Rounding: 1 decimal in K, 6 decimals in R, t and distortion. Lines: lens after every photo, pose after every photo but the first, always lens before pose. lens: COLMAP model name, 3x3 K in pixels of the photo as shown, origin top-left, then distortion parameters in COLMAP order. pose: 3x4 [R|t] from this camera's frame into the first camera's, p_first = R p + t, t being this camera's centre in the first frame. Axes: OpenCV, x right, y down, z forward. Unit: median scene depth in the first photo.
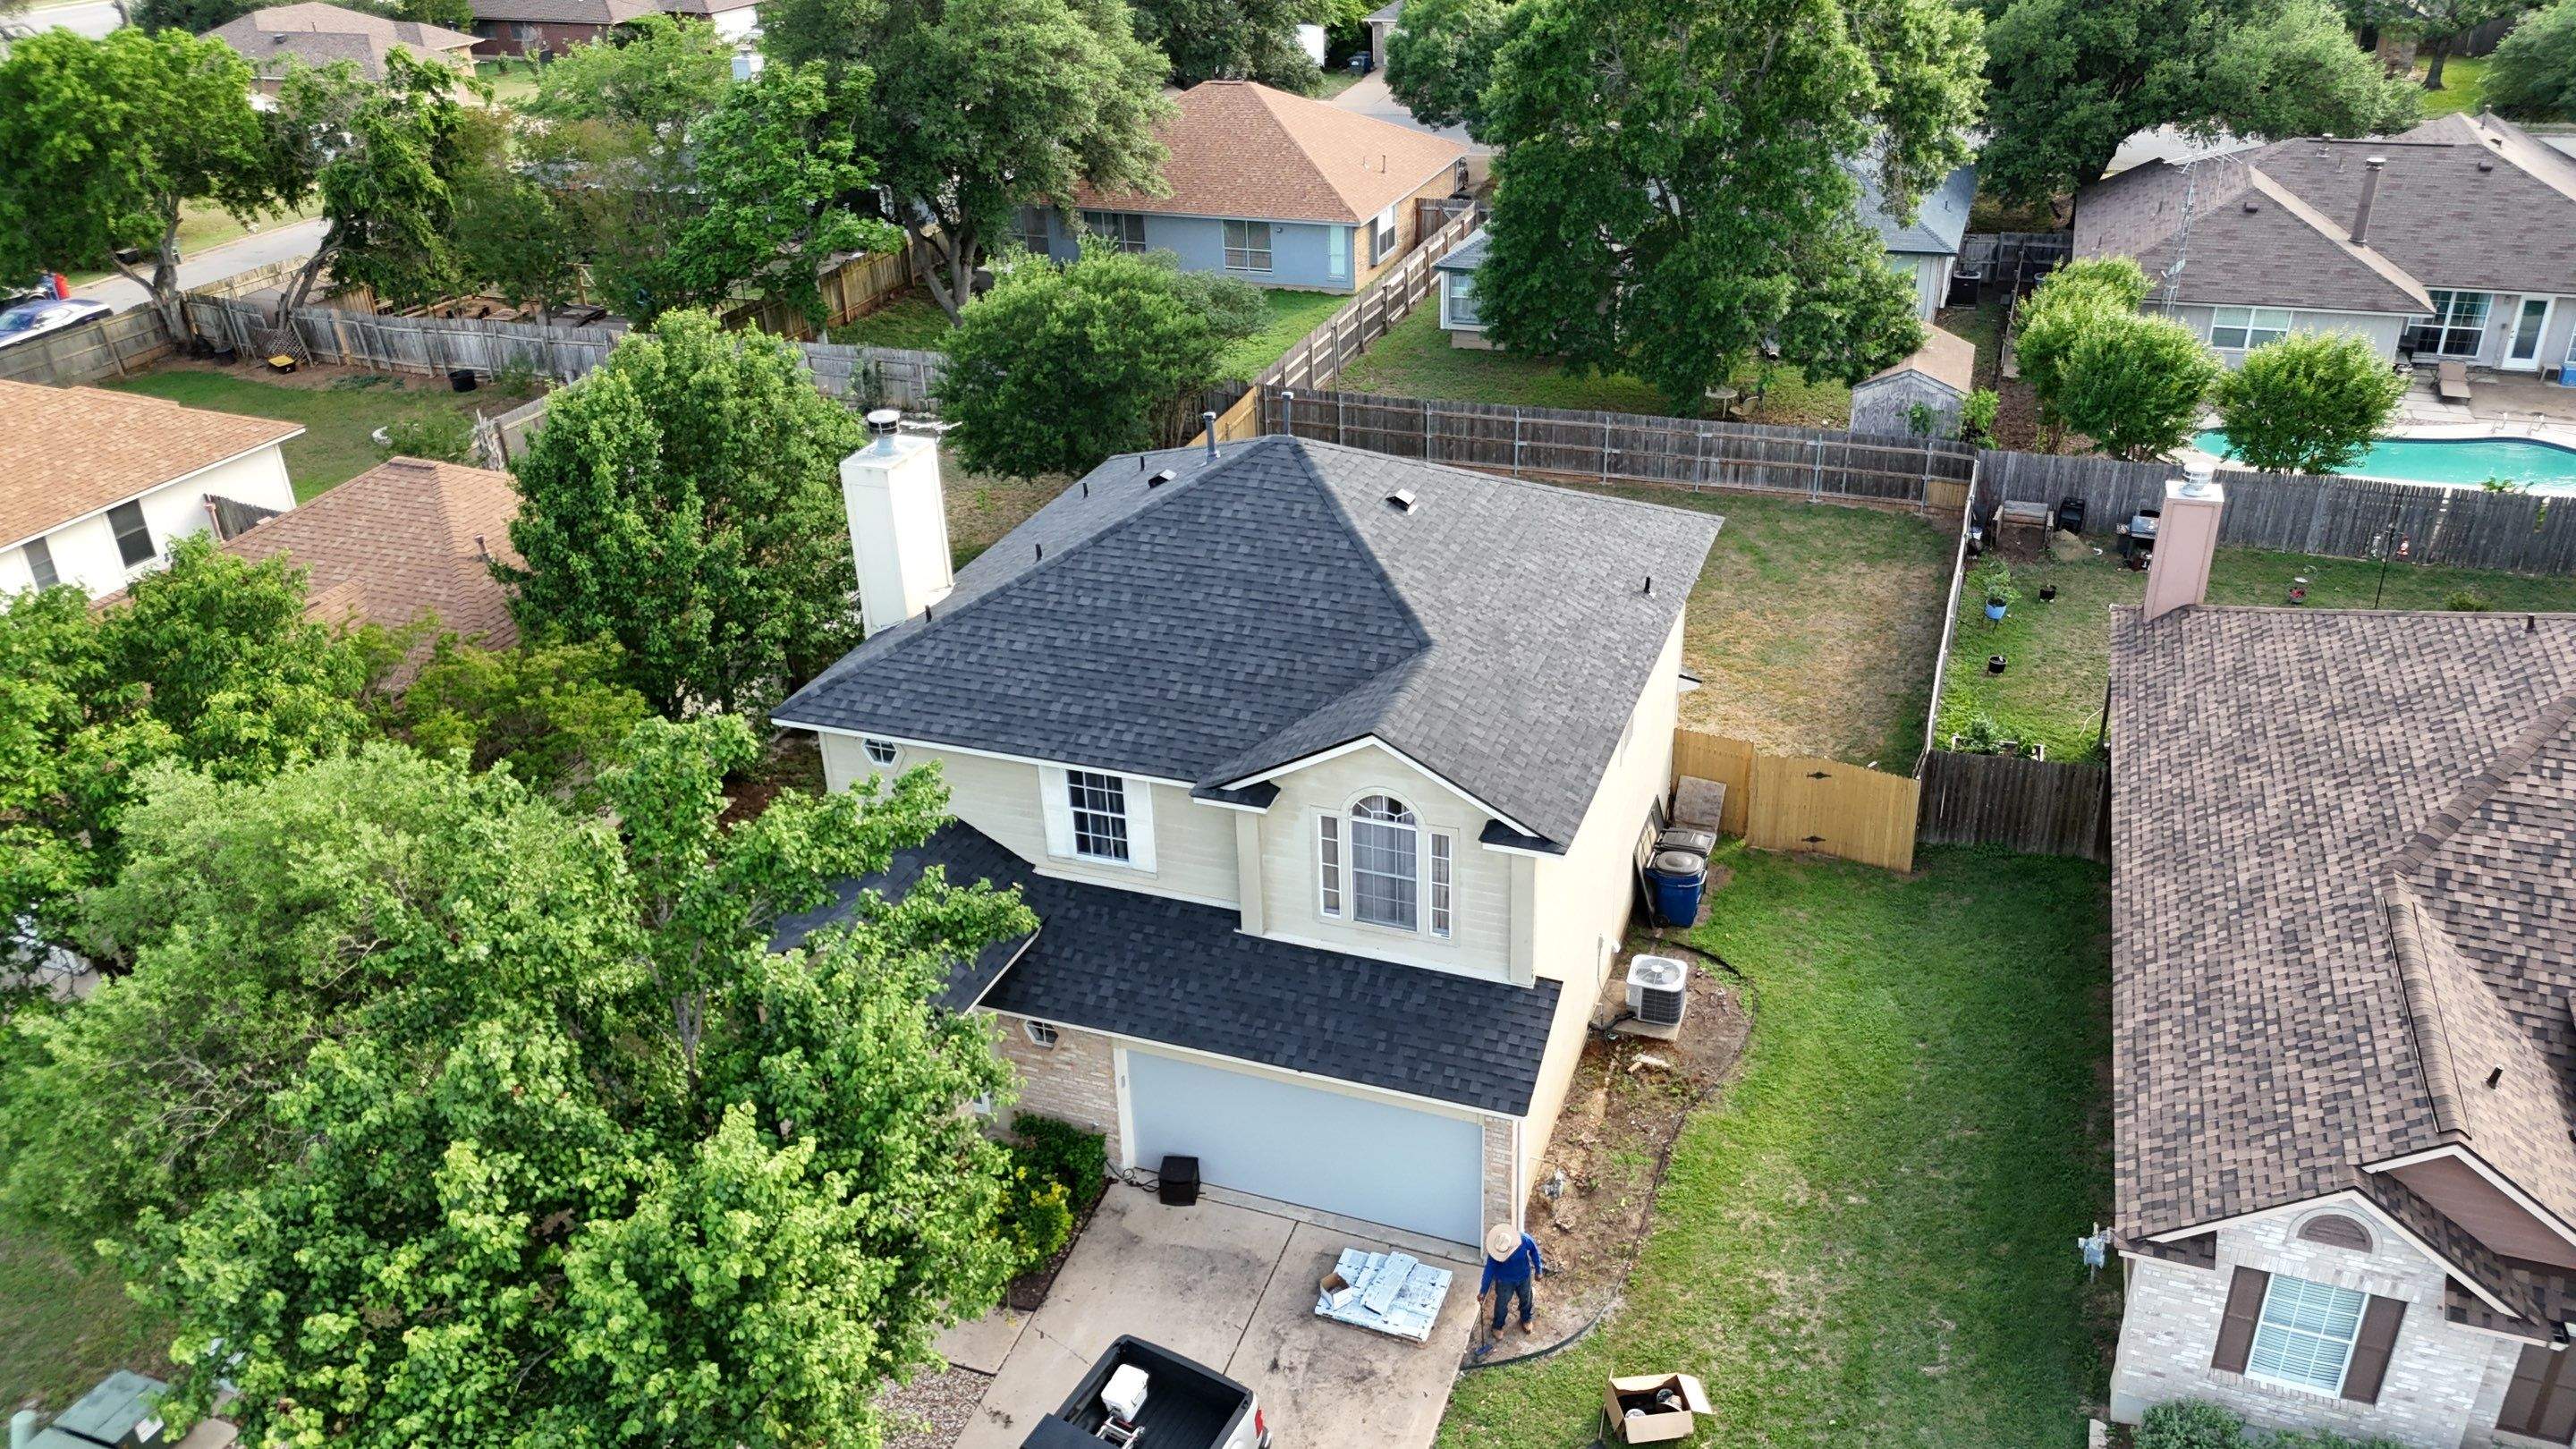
lens RADIAL K [[1879.5, 0, 1284.2], [0, 1879.5, 722.7], [0, 0, 1]] dist [0.053247, 0.000713]
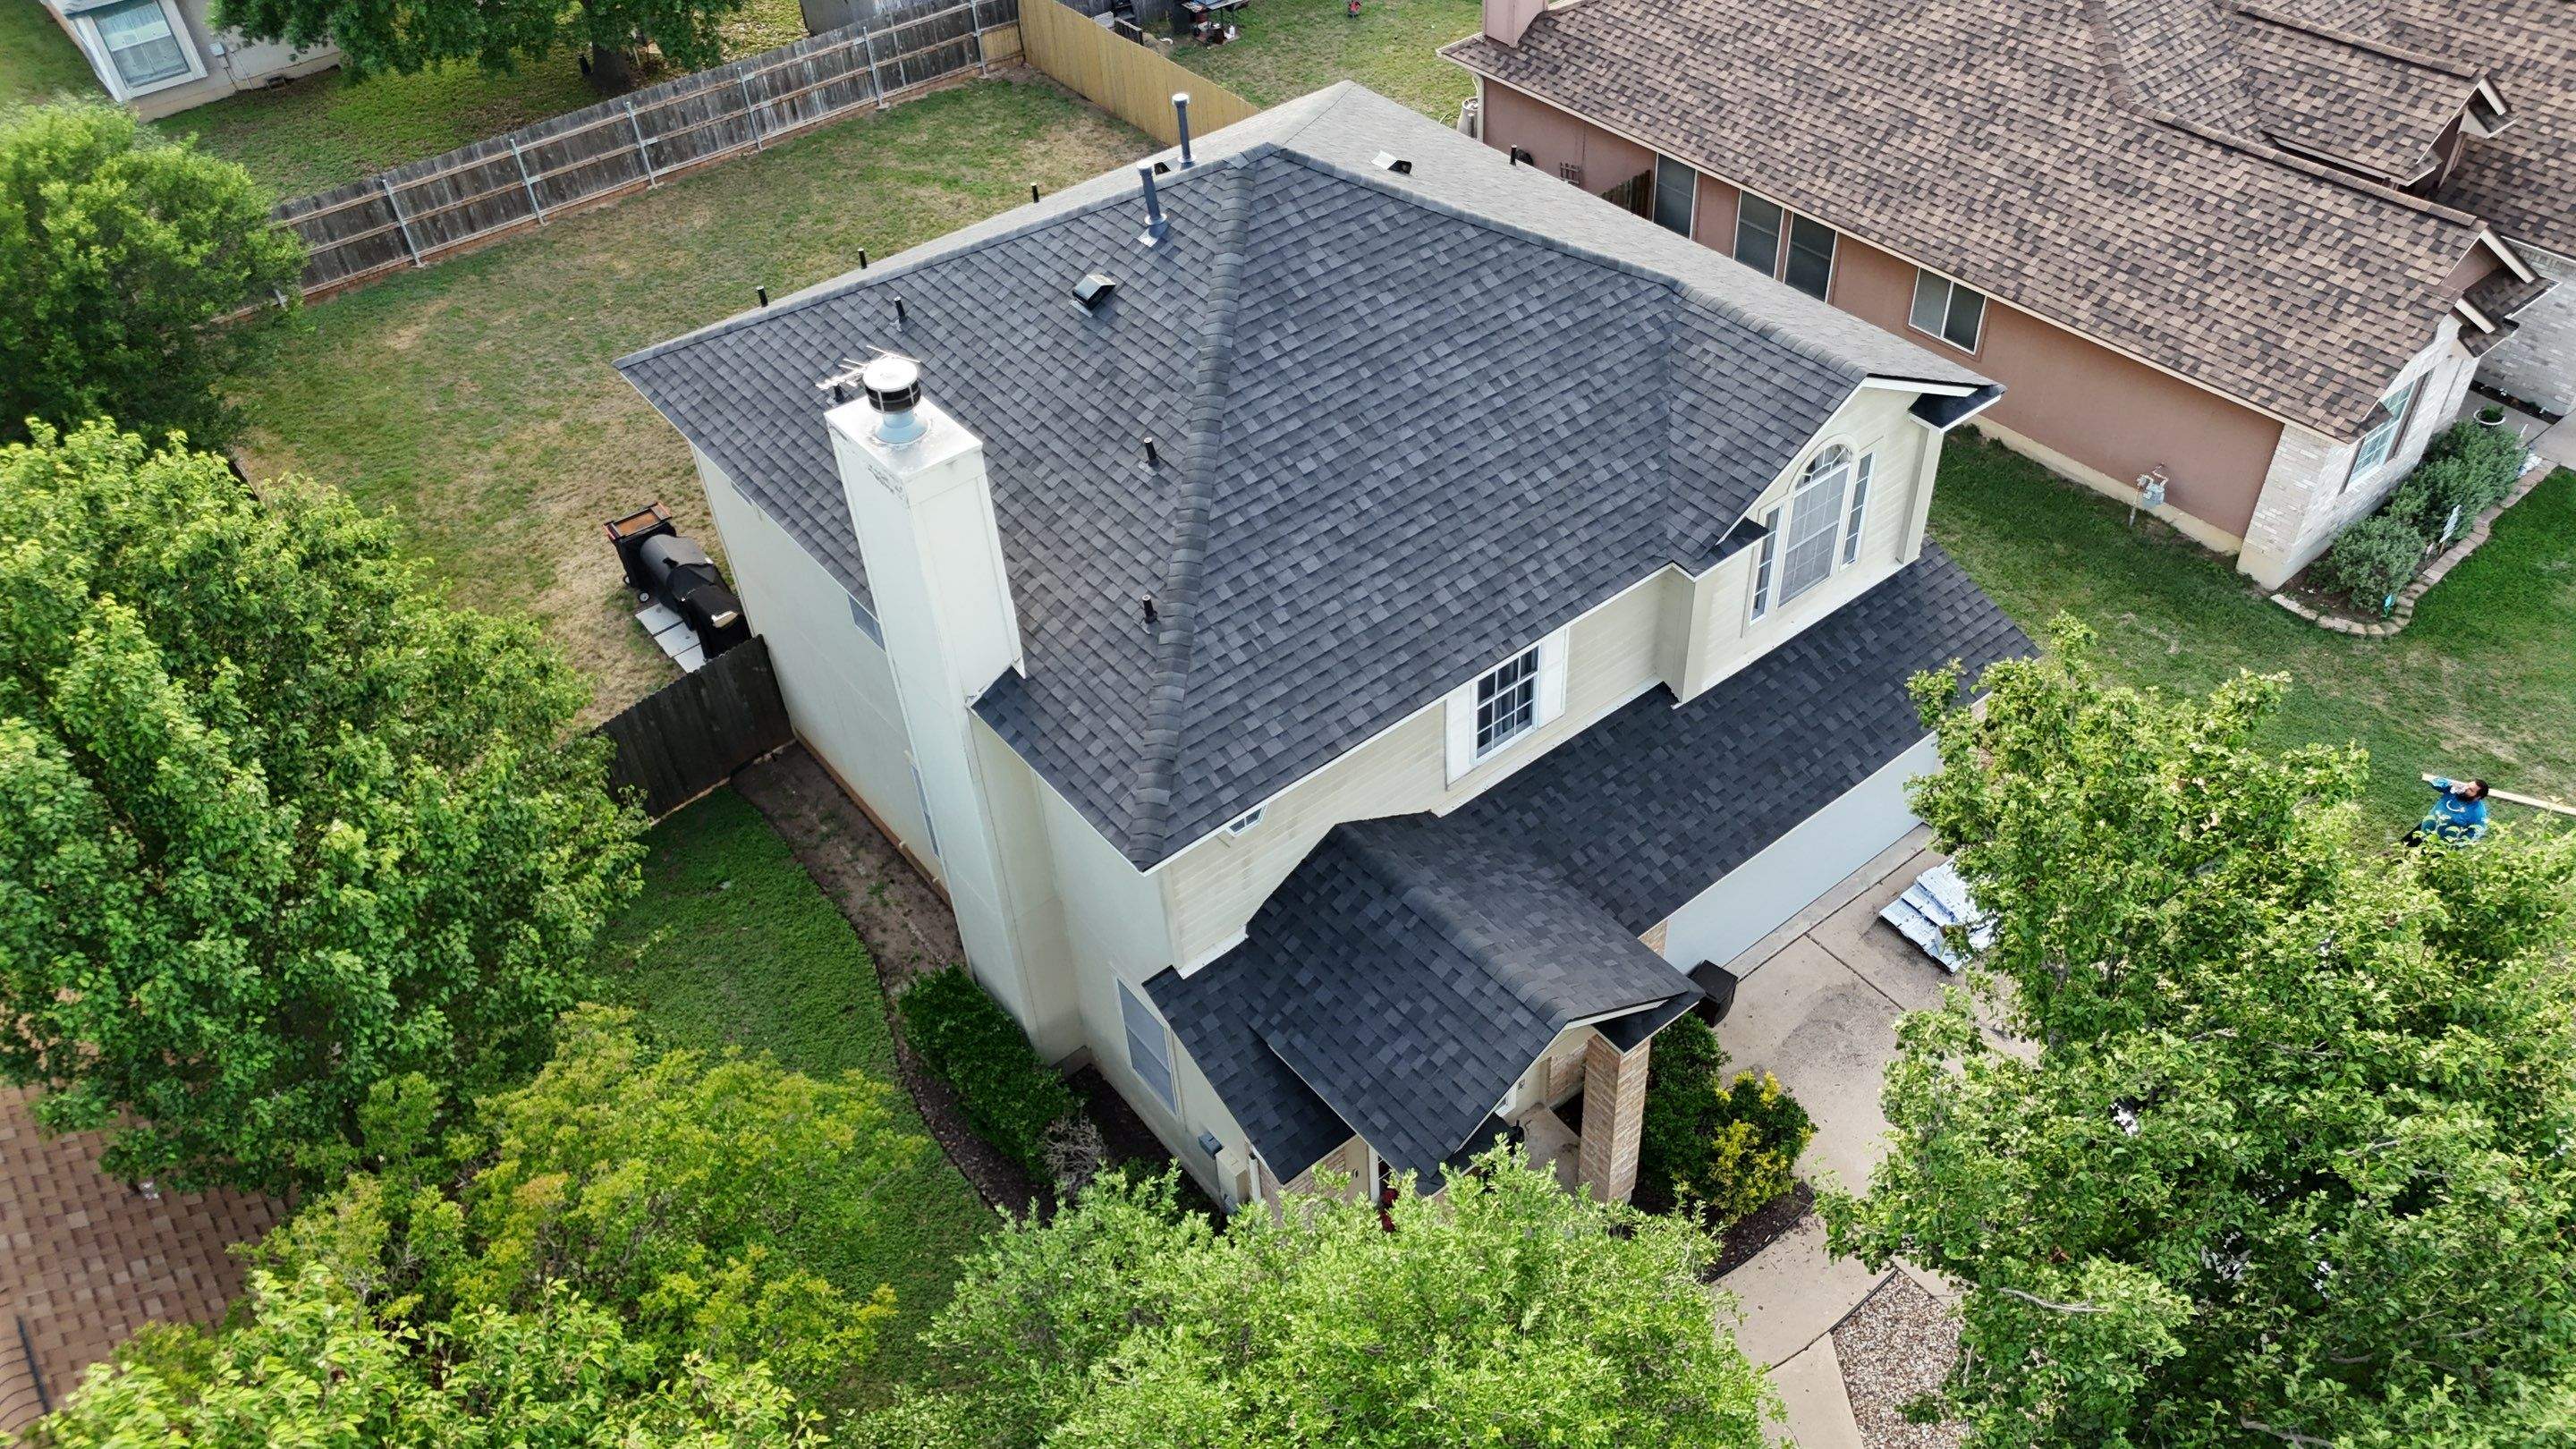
lens RADIAL K [[1879.5, 0, 1286.9], [0, 1879.5, 722.1], [0, 0, 1]] dist [0.053247, 0.000713]
pose [[0.519442, -0.571078, 0.635650, -0.624083], [0.425402, 0.817969, 0.387246, -0.267282], [-0.741090, 0.069255, 0.667825, 0.560387]]
